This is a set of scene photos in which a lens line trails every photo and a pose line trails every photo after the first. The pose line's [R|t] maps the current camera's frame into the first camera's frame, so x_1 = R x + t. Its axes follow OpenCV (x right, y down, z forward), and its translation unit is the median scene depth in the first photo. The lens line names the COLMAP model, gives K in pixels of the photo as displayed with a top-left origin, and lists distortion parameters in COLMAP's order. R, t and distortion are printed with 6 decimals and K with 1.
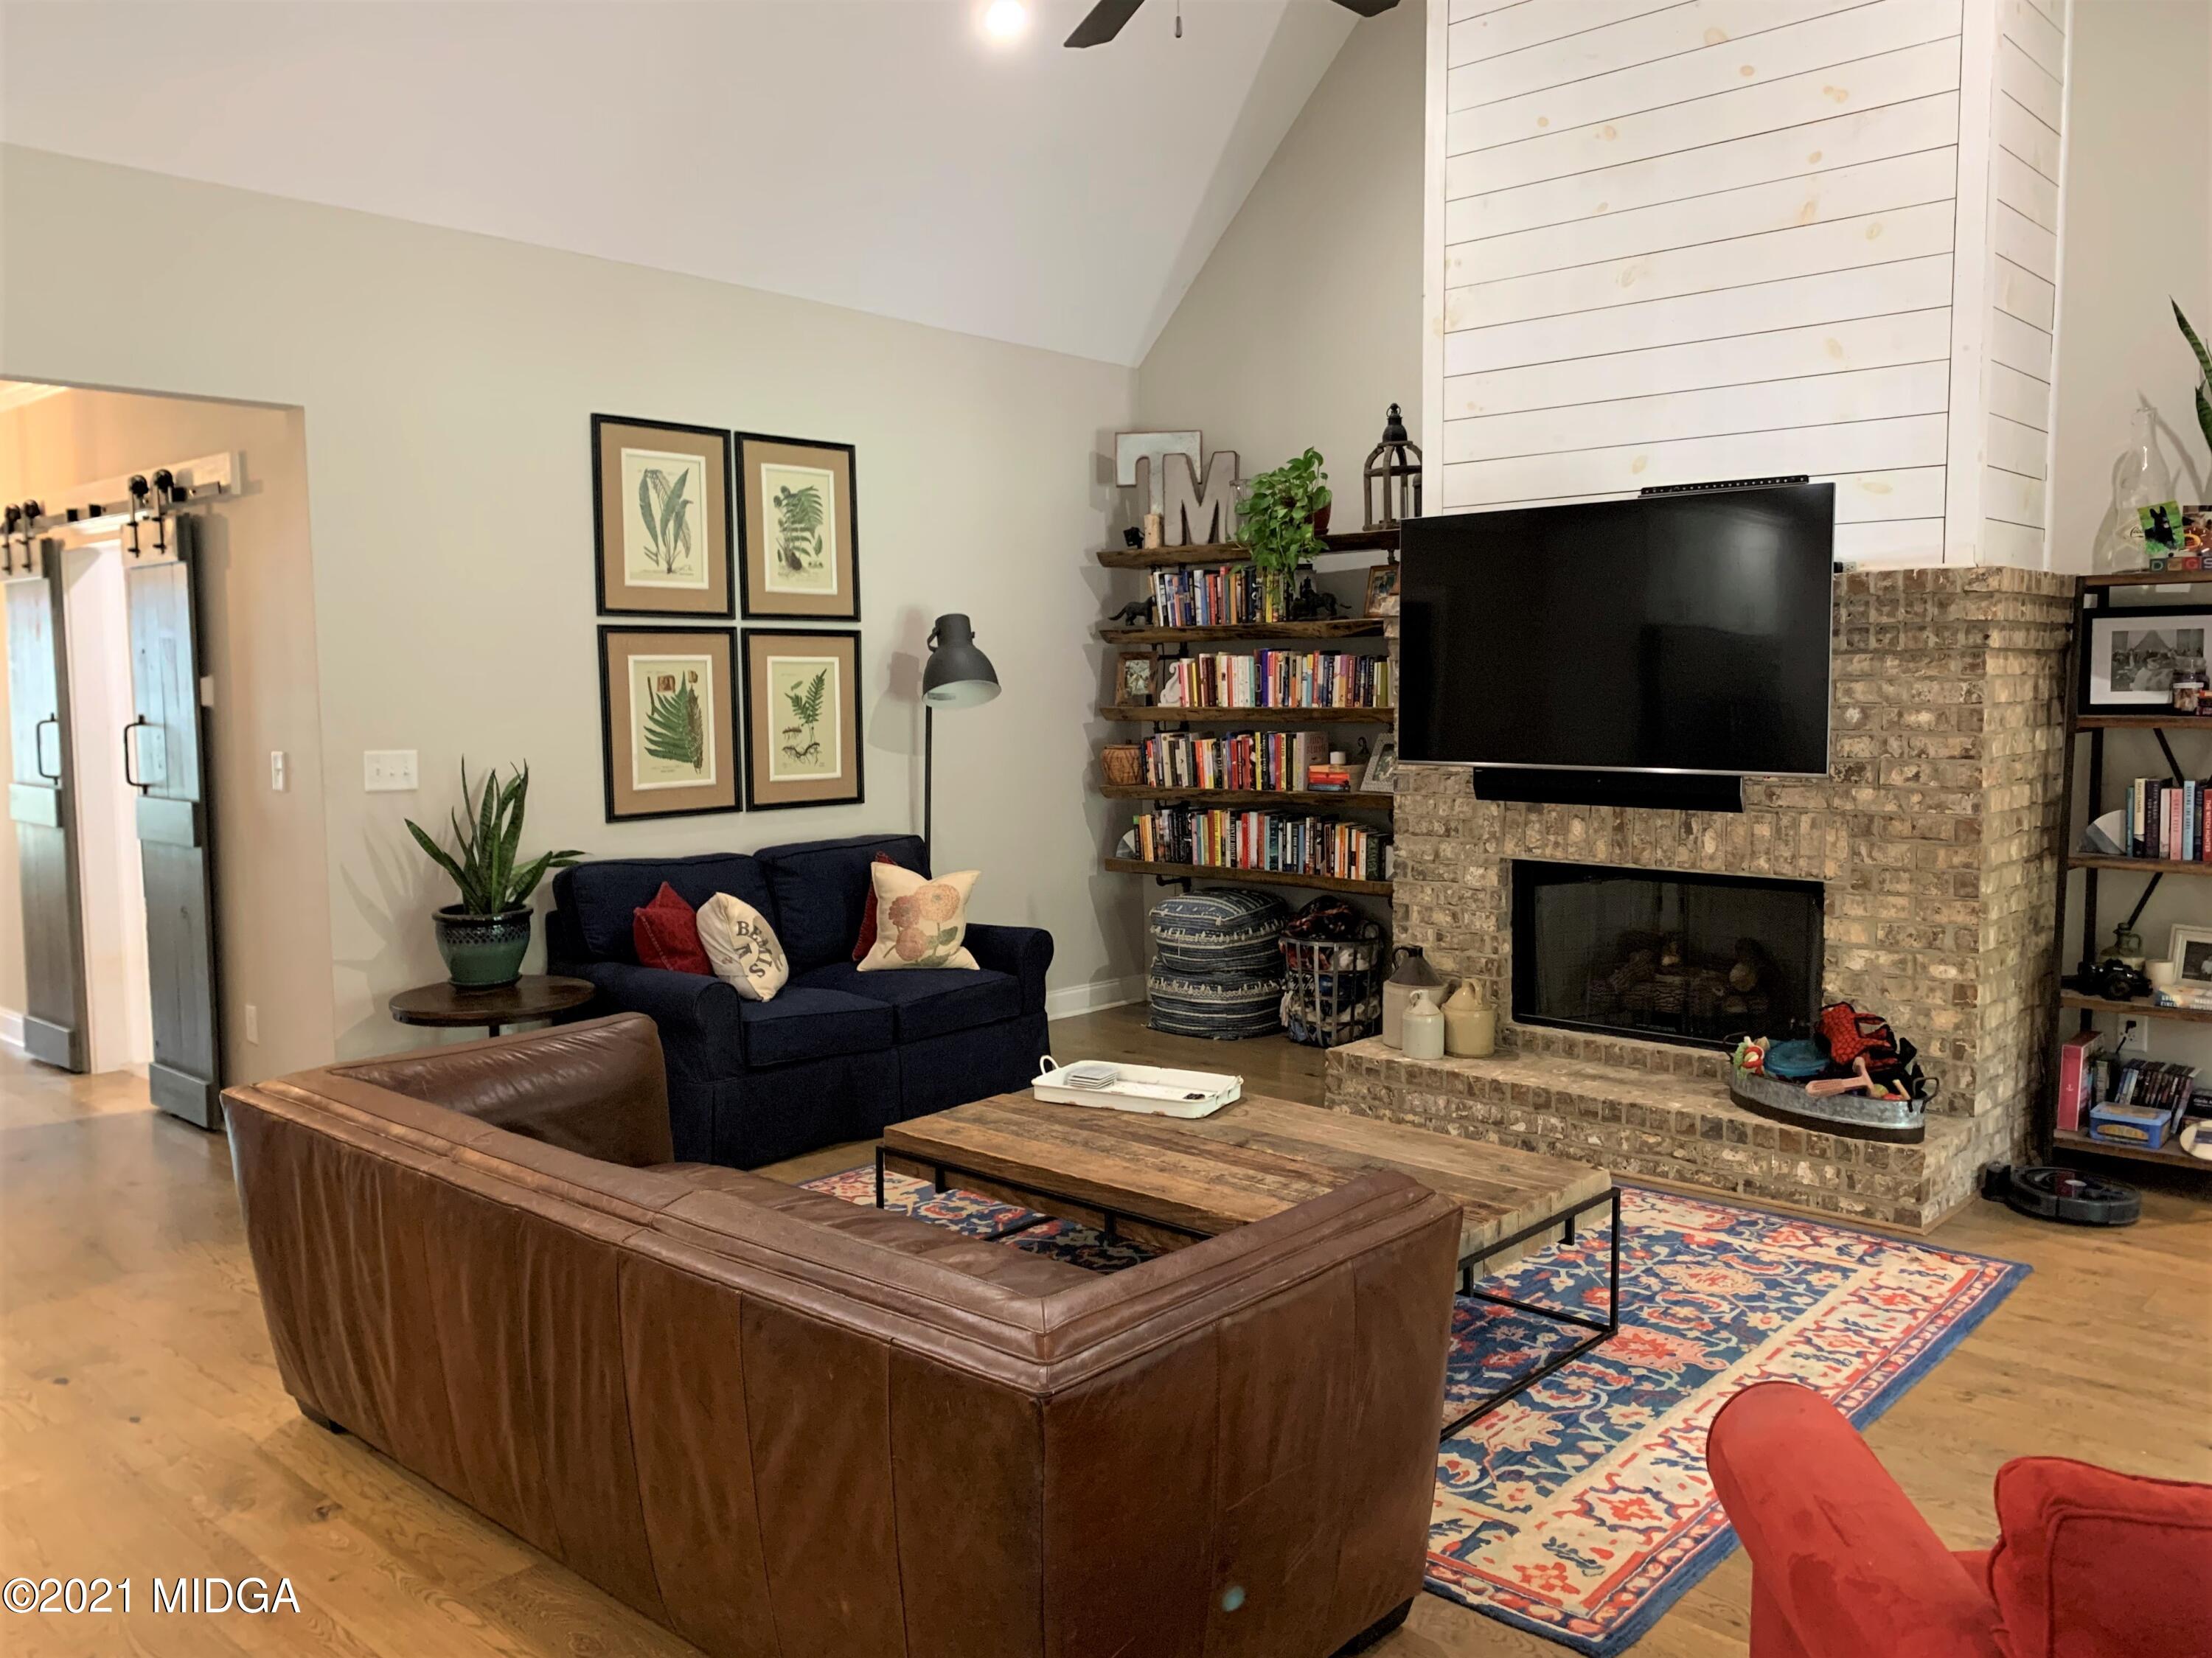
lens RADIAL K [[1662.5, 0, 1097.2], [0, 1662.5, 815.2], [0, 0, 1]] dist [0.051513, -0.061414]
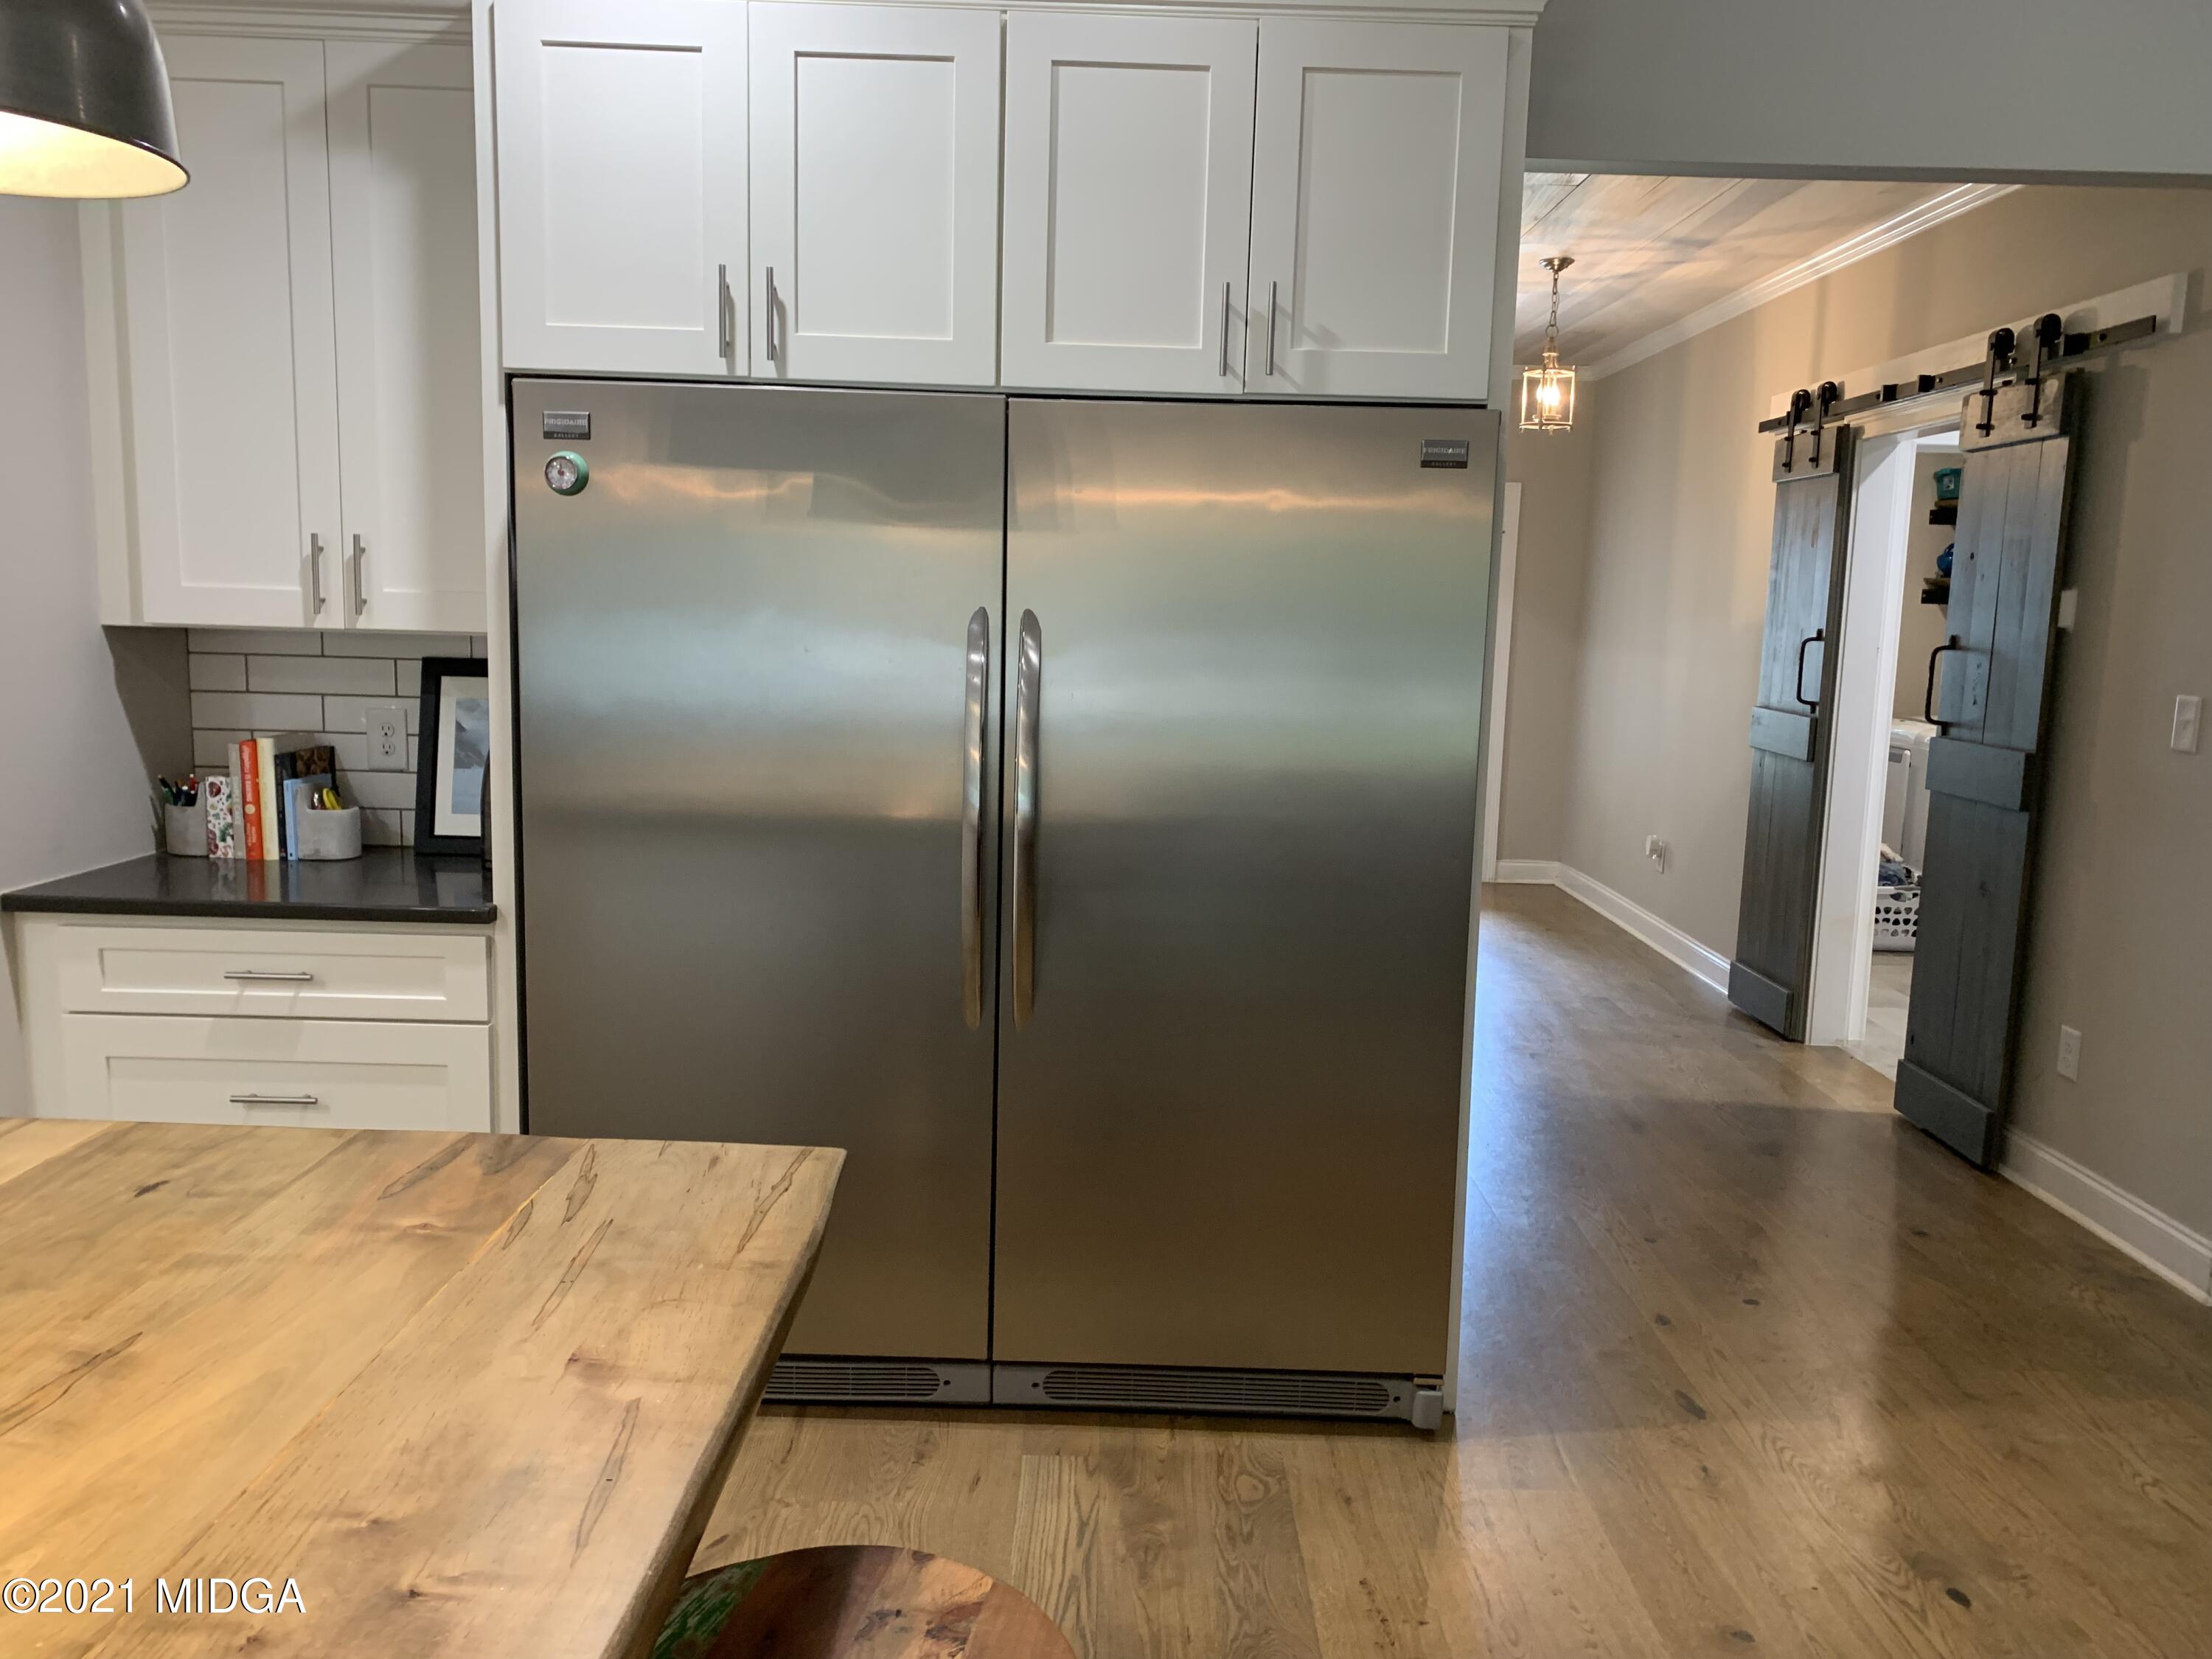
lens RADIAL K [[1662.7, 0, 1098.0], [0, 1662.7, 830.1], [0, 0, 1]] dist [0.051513, -0.061414]
pose [[0.648657, 0.129505, -0.749982, -0.205089], [-0.091696, 0.991537, 0.091908, -0.003769], [0.755537, 0.009154, 0.655042, 0.154241]]
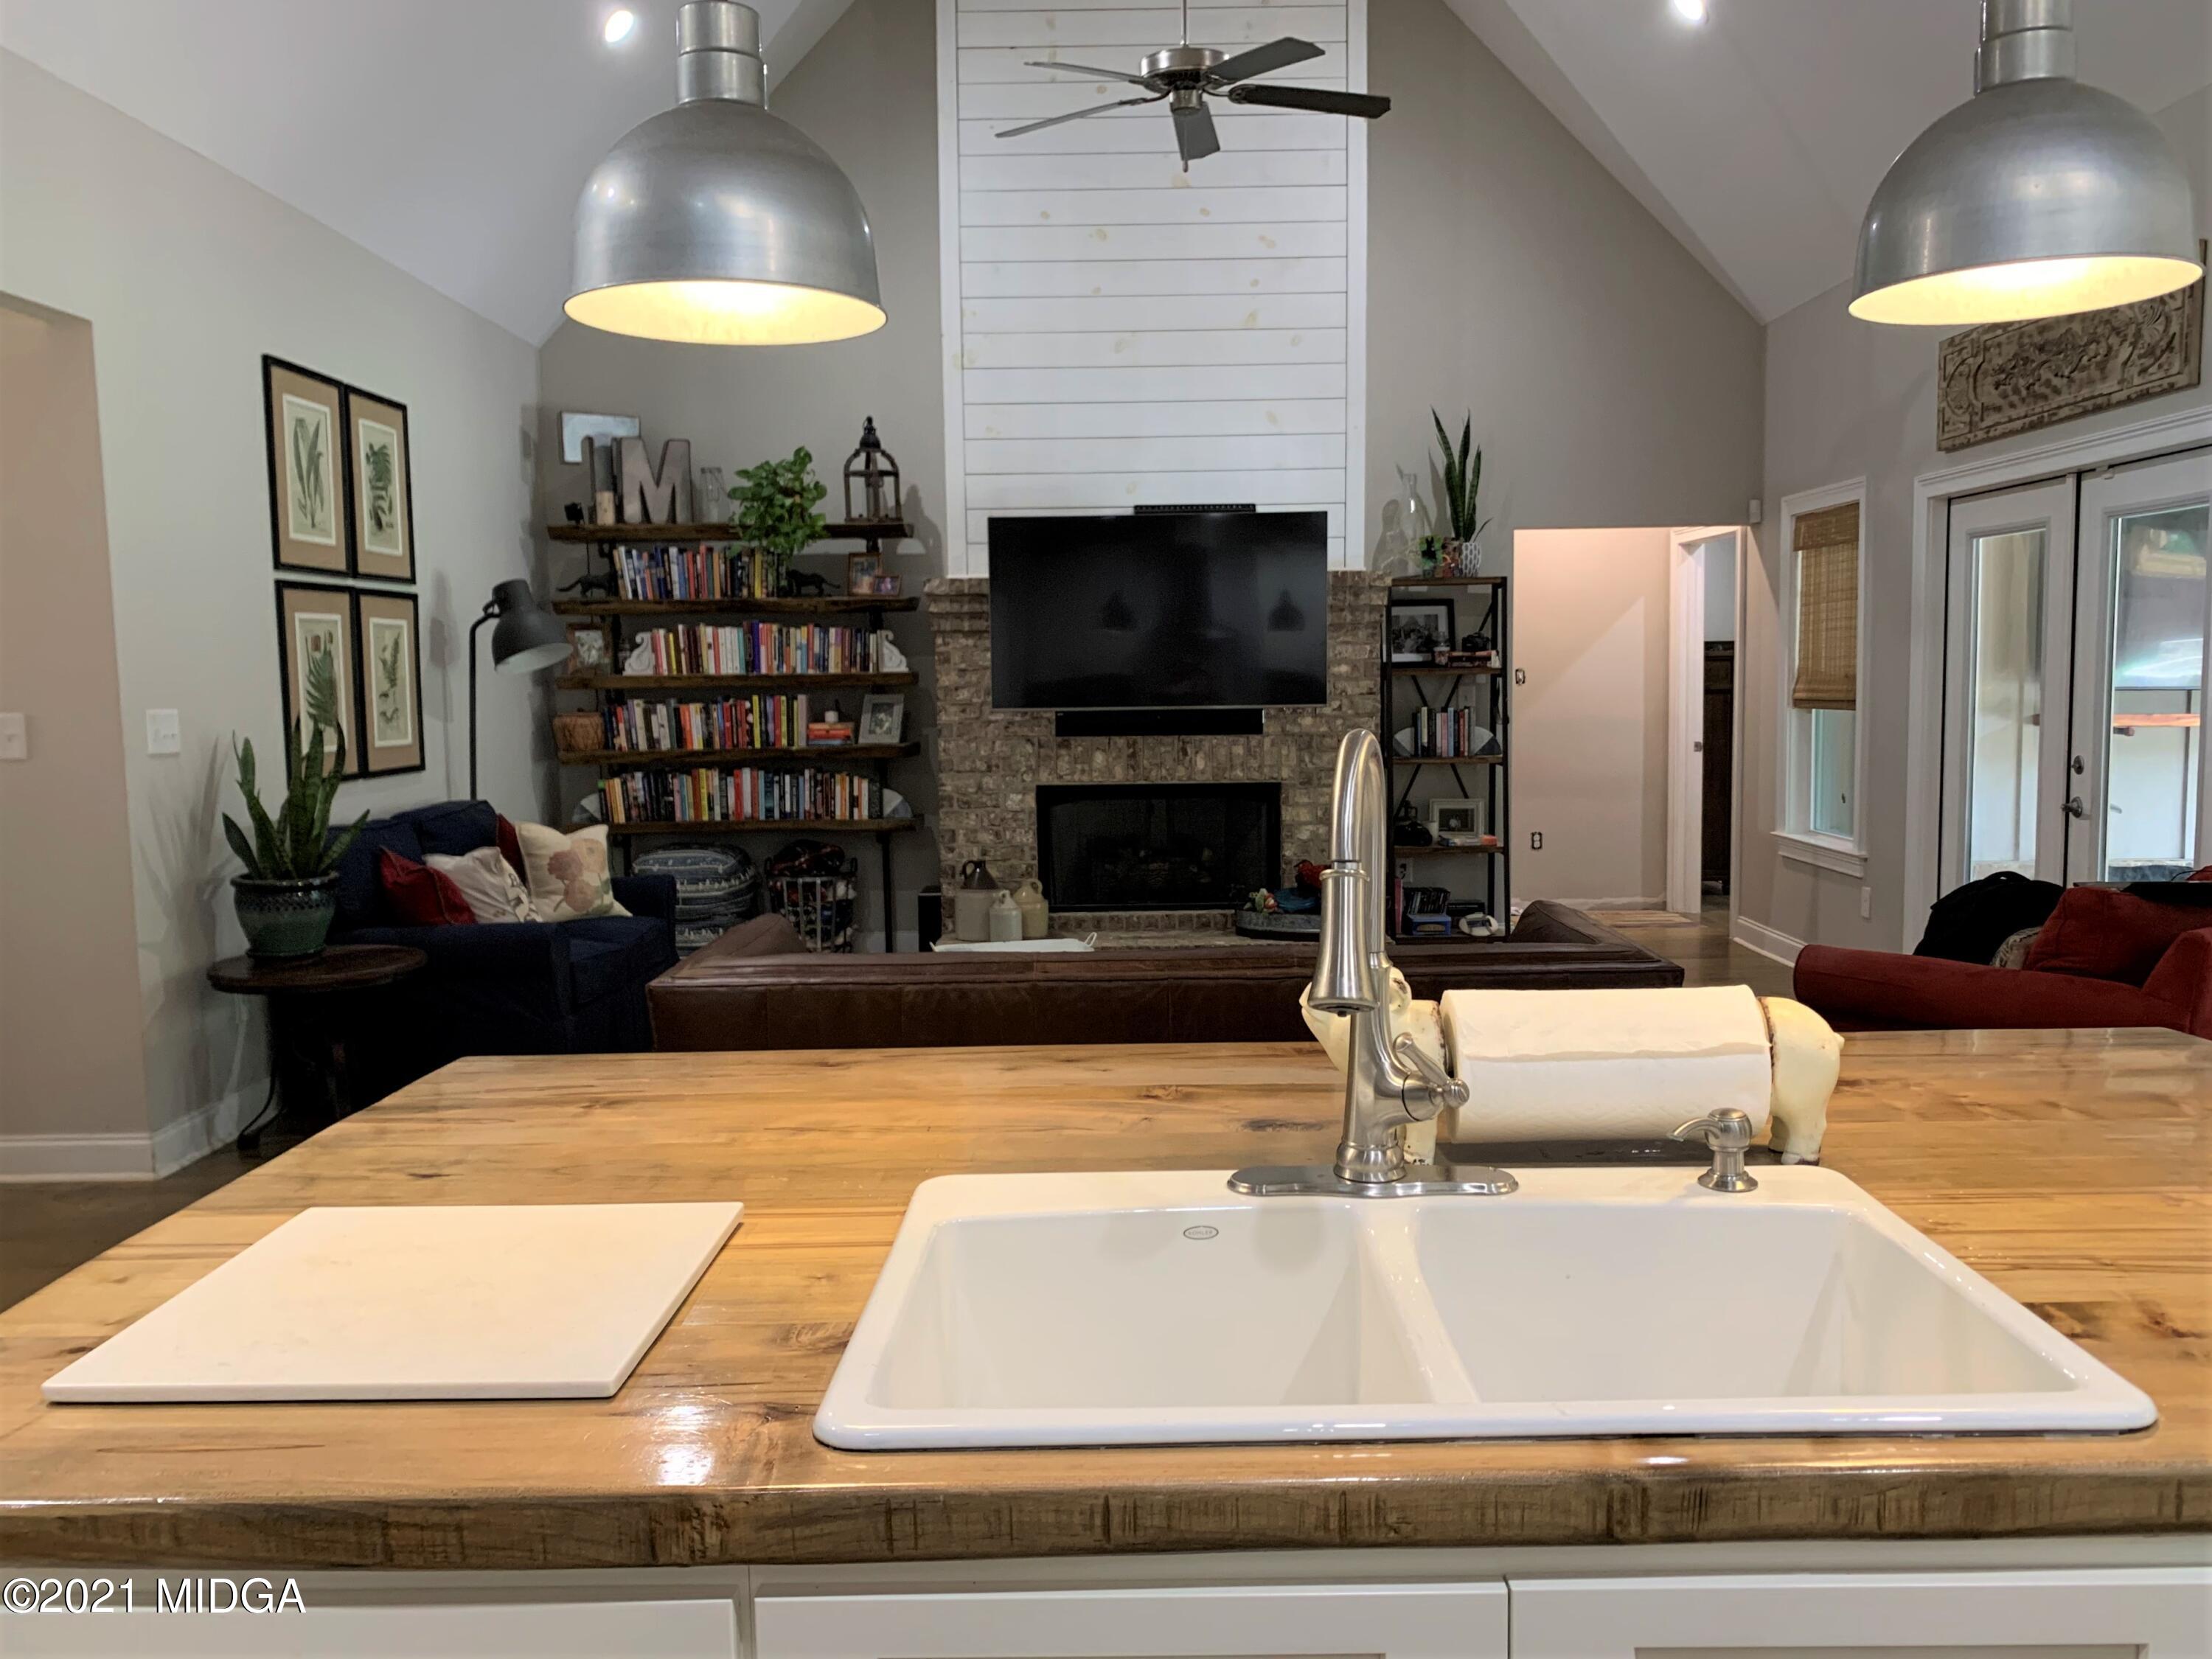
lens RADIAL K [[1662.7, 0, 1147.4], [0, 1662.7, 833.0], [0, 0, 1]] dist [0.051513, -0.061414]
pose [[0.763864, -0.066779, 0.641913, -0.510437], [0.059349, 0.997686, 0.033165, 0.024716], [-0.642642, 0.012763, 0.766060, -0.035864]]
